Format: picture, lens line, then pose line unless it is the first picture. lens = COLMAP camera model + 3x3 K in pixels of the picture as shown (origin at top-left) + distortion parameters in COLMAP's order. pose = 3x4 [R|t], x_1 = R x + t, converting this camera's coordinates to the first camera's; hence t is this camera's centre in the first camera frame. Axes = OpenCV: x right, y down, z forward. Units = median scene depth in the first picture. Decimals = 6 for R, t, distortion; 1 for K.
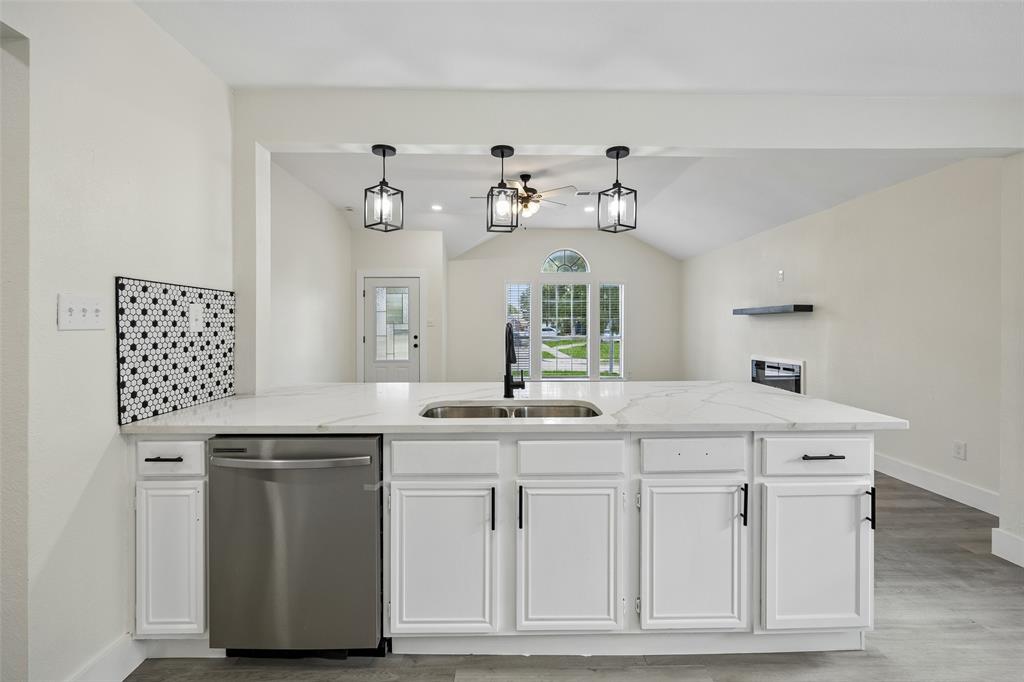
lens RADIAL K [[435.6, 0, 512.1], [0, 435.6, 329.4], [0, 0, 1]] dist [0.000676, 0.000167]
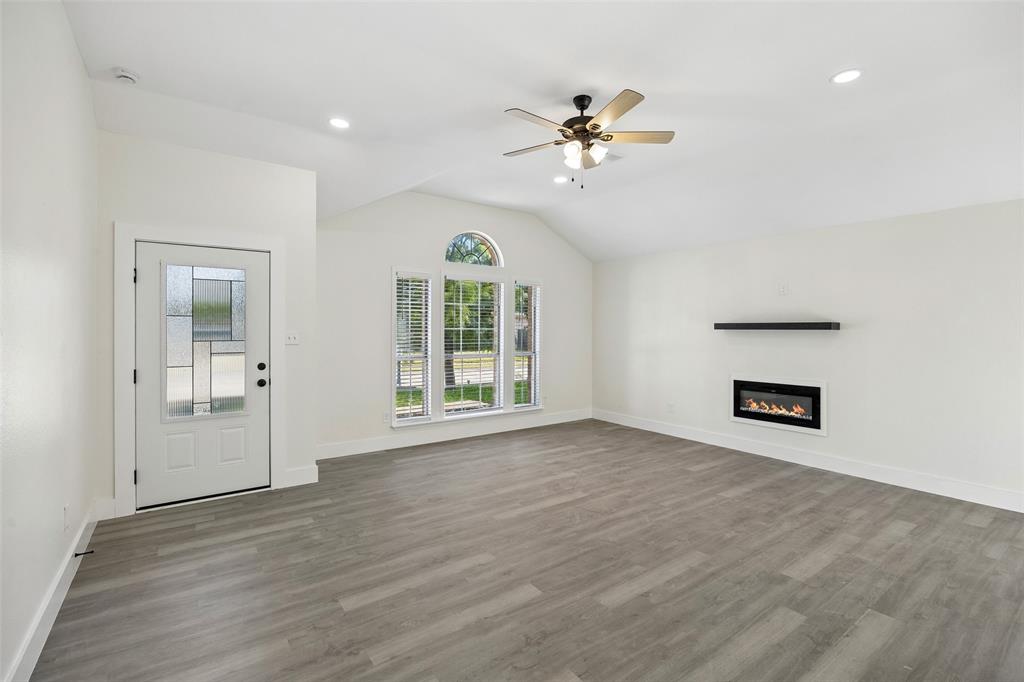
lens RADIAL K [[464.5, 0, 511.6], [0, 464.5, 332.2], [0, 0, 1]] dist [-0.015742, 0.000080]
pose [[0.819724, -0.002278, 0.572755, -1.102524], [-0.000475, 0.999989, 0.004658, -0.096627], [-0.572759, -0.004090, 0.819714, 1.426637]]
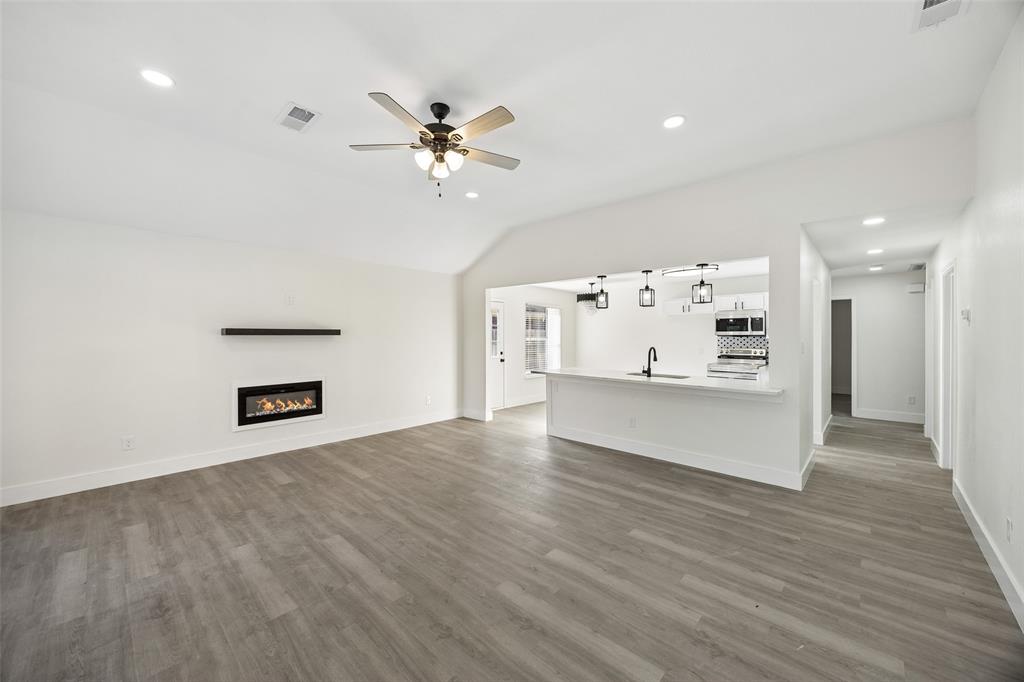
lens RADIAL K [[390.8, 0, 518.9], [0, 390.8, 334.9], [0, 0, 1]] dist [-0.002106, -0.000043]
pose [[-0.732525, -0.001758, 0.680738, -1.120191], [0.001301, 0.999991, 0.003982, -0.109059], [-0.680739, 0.003803, -0.732516, 3.523684]]
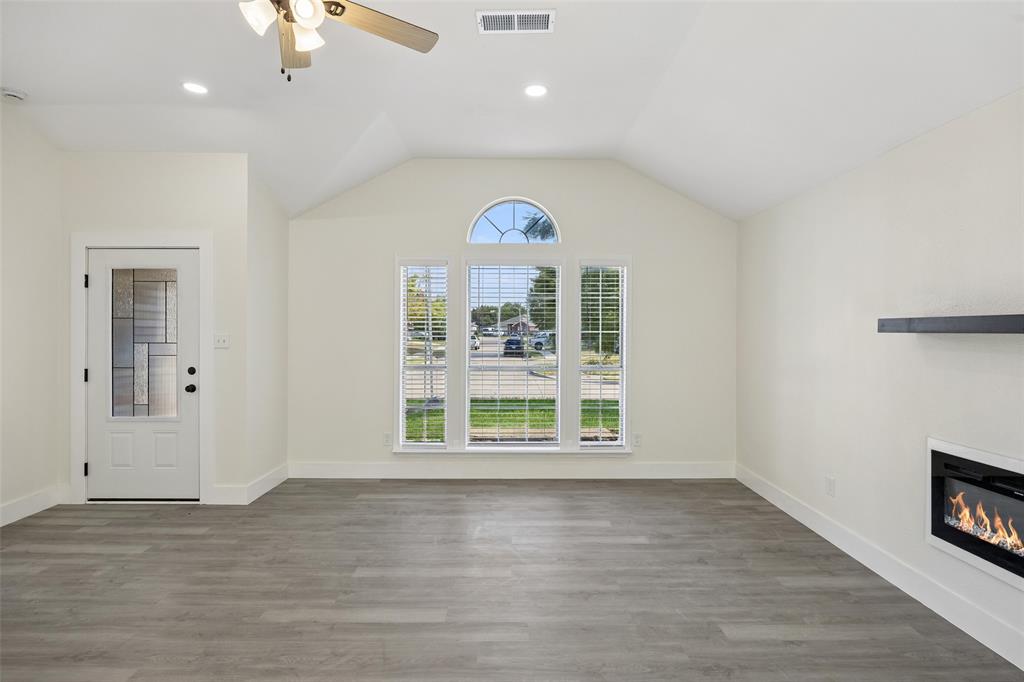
lens RADIAL K [[511.4, 0, 517.9], [0, 511.4, 334.2], [0, 0, 1]] dist [-0.009926, -0.000917]
pose [[0.999992, 0.003539, -0.001965, 0.546012], [-0.003534, 0.999991, 0.002478, -0.096675], [0.001974, -0.002471, 0.999995, 1.627762]]
